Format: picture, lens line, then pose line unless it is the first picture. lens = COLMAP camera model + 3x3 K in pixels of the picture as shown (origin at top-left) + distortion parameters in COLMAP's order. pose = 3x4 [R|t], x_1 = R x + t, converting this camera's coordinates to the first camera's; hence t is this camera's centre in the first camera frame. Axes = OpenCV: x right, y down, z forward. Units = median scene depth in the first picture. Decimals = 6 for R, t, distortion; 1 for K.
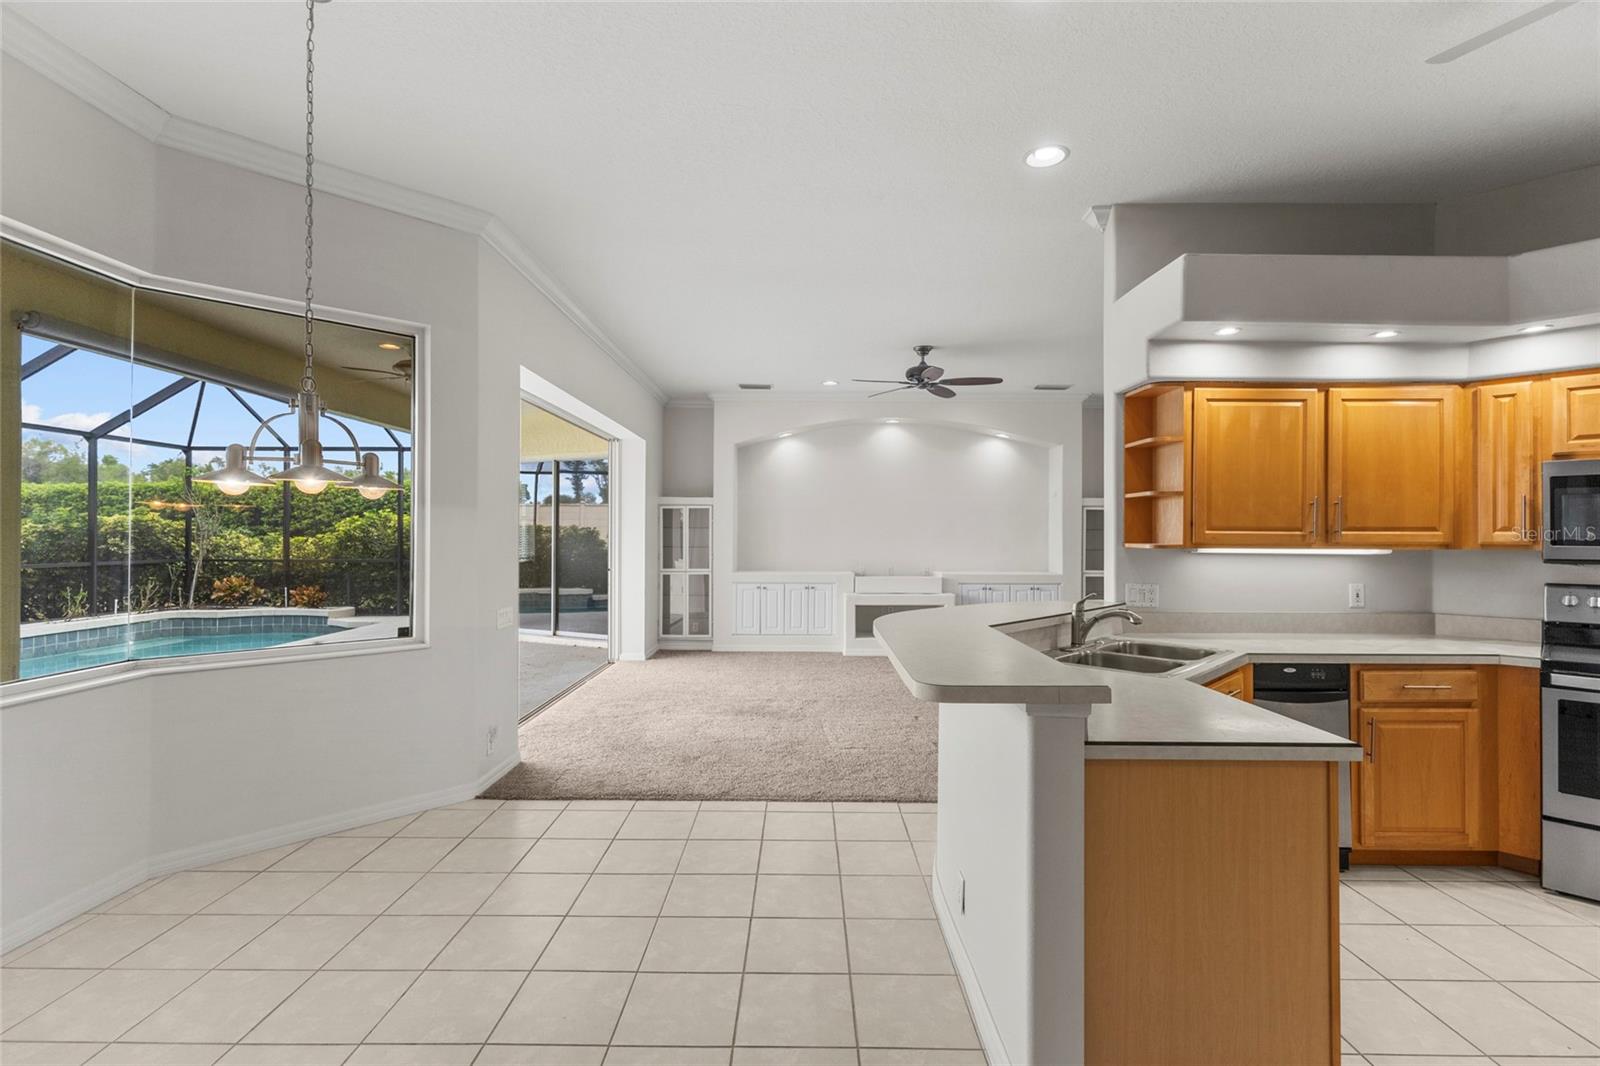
lens RADIAL K [[739.1, 0, 800.0], [0, 739.1, 533.0], [0, 0, 1]] dist [0.001972, 0.001534]
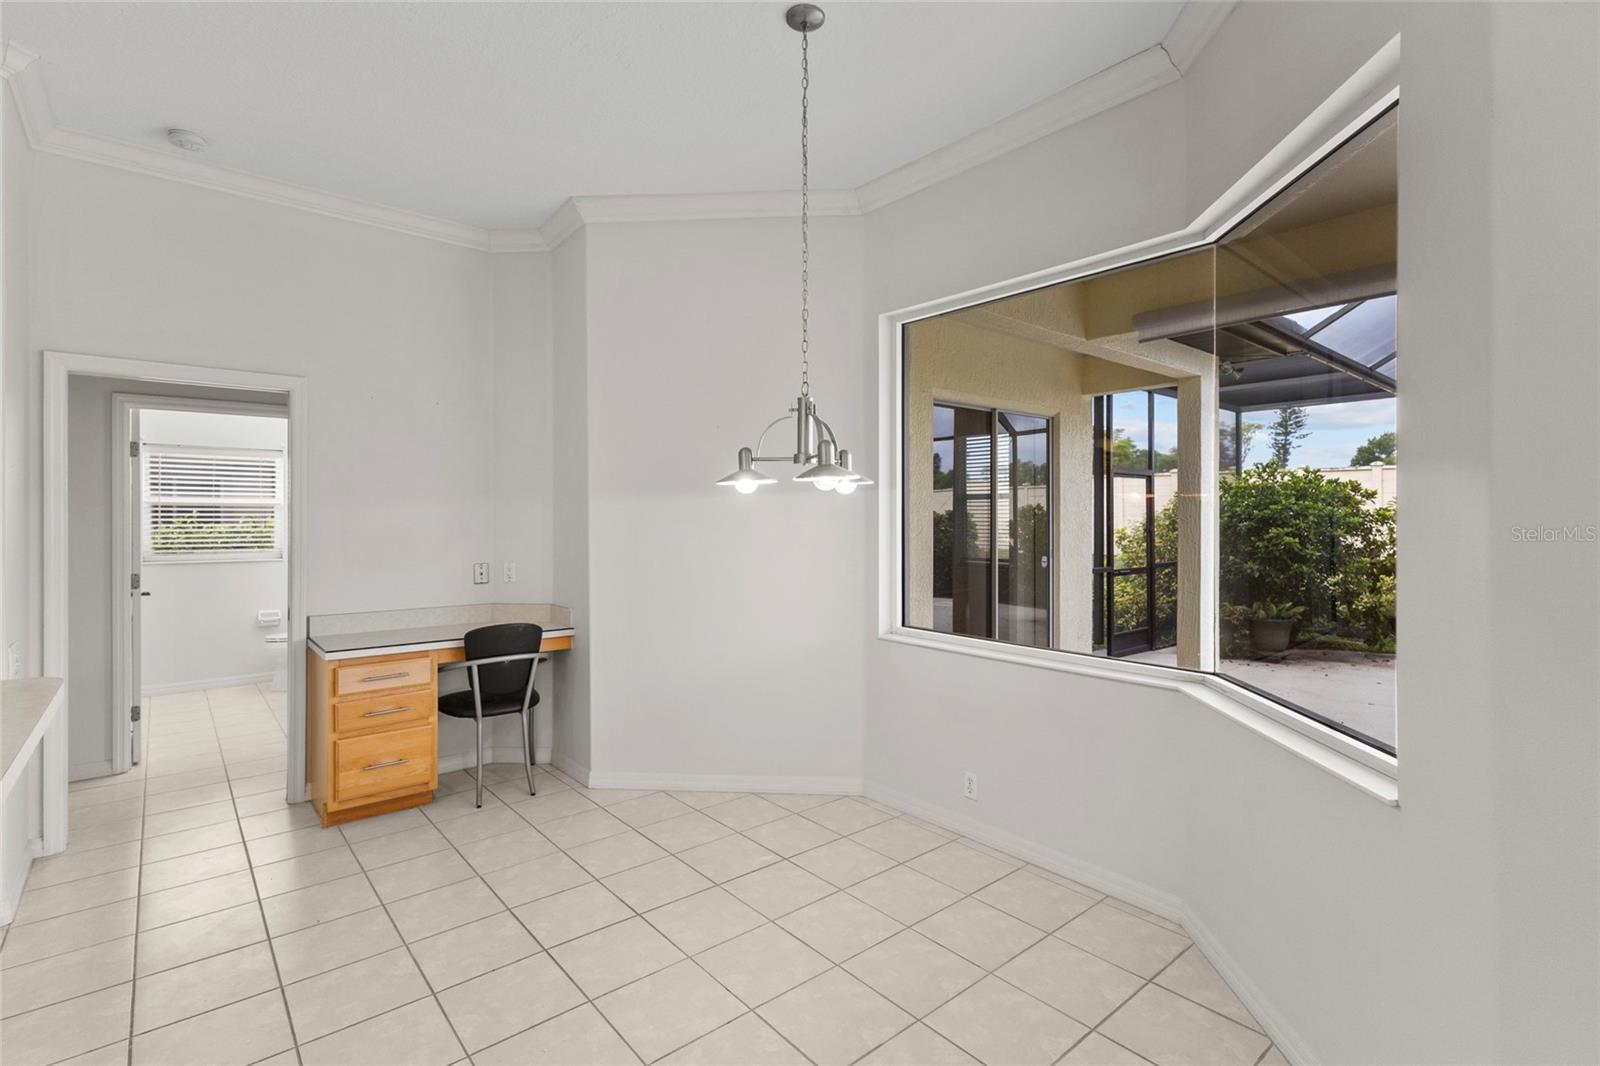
lens RADIAL K [[739.1, 0, 800.0], [0, 739.1, 533.0], [0, 0, 1]] dist [0.001972, 0.001534]
pose [[-0.762825, 0.002835, -0.646599, 0.028735], [-0.001321, 0.999981, 0.005943, 0.000646], [0.646604, 0.005388, -0.762807, 1.477829]]
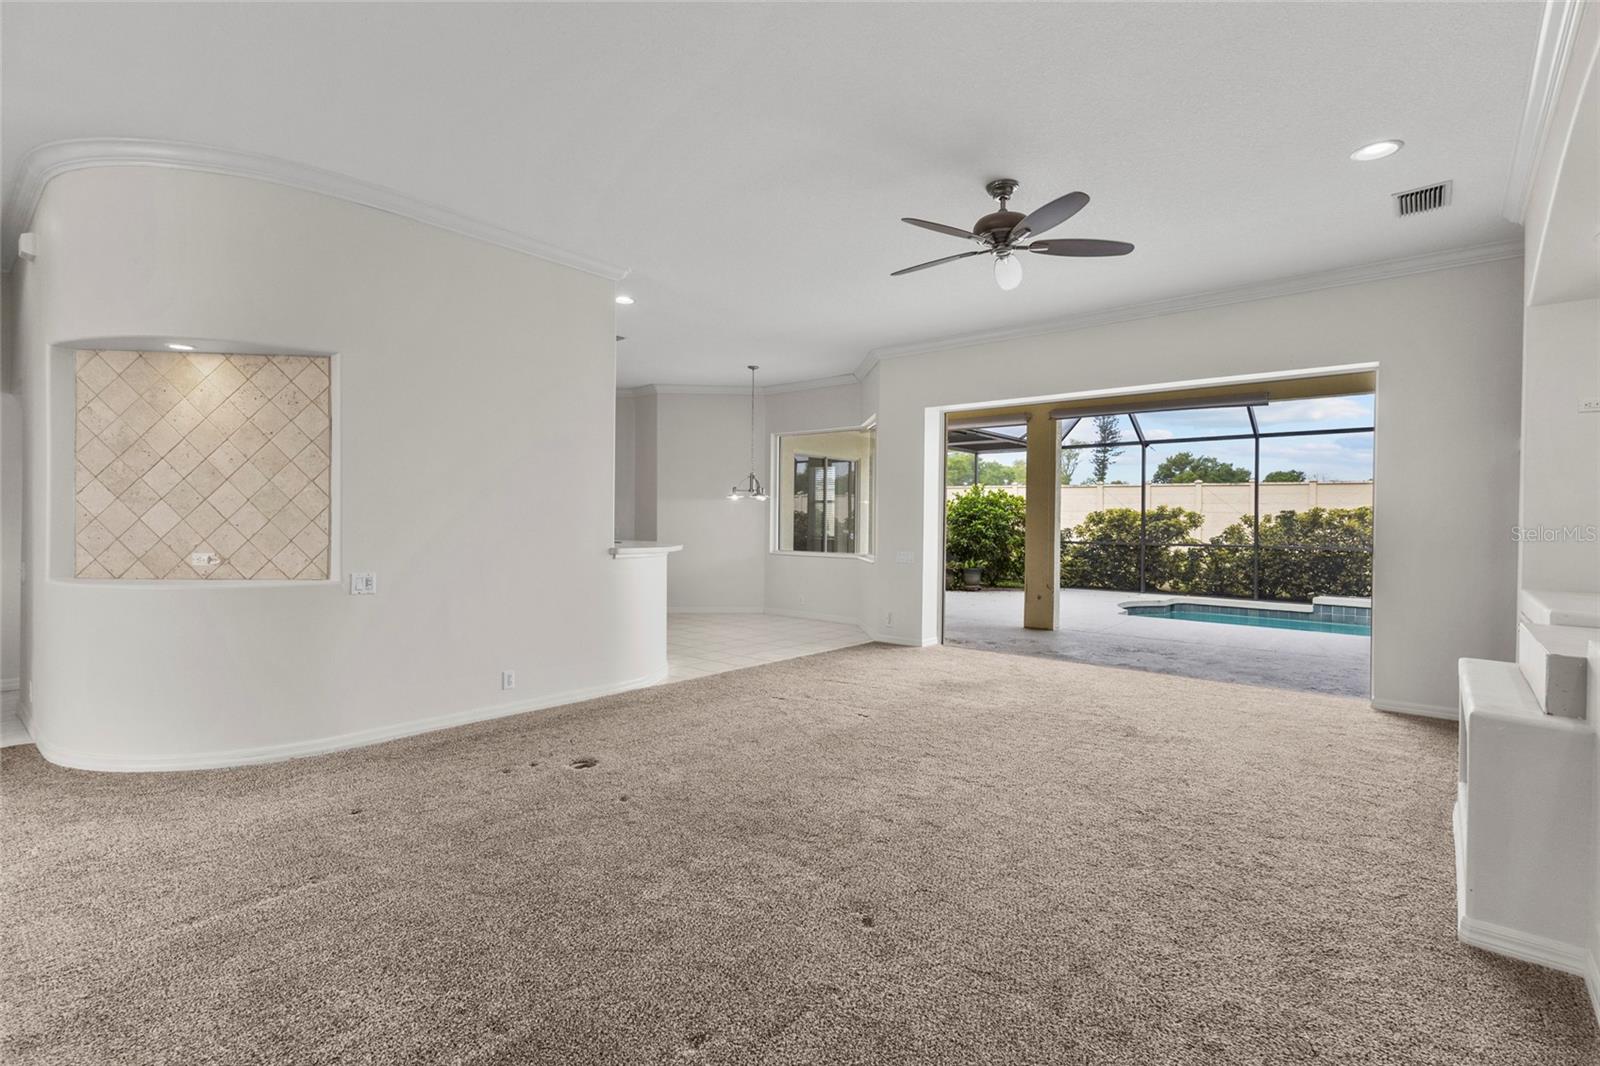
lens RADIAL K [[739.1, 0, 800.0], [0, 739.1, 533.0], [0, 0, 1]] dist [0.001972, 0.001534]
pose [[-0.646144, -0.005226, -0.763198, 1.759493], [-0.010372, 0.999944, 0.001934, 0.091869], [0.763145, 0.009165, -0.646162, 3.033088]]
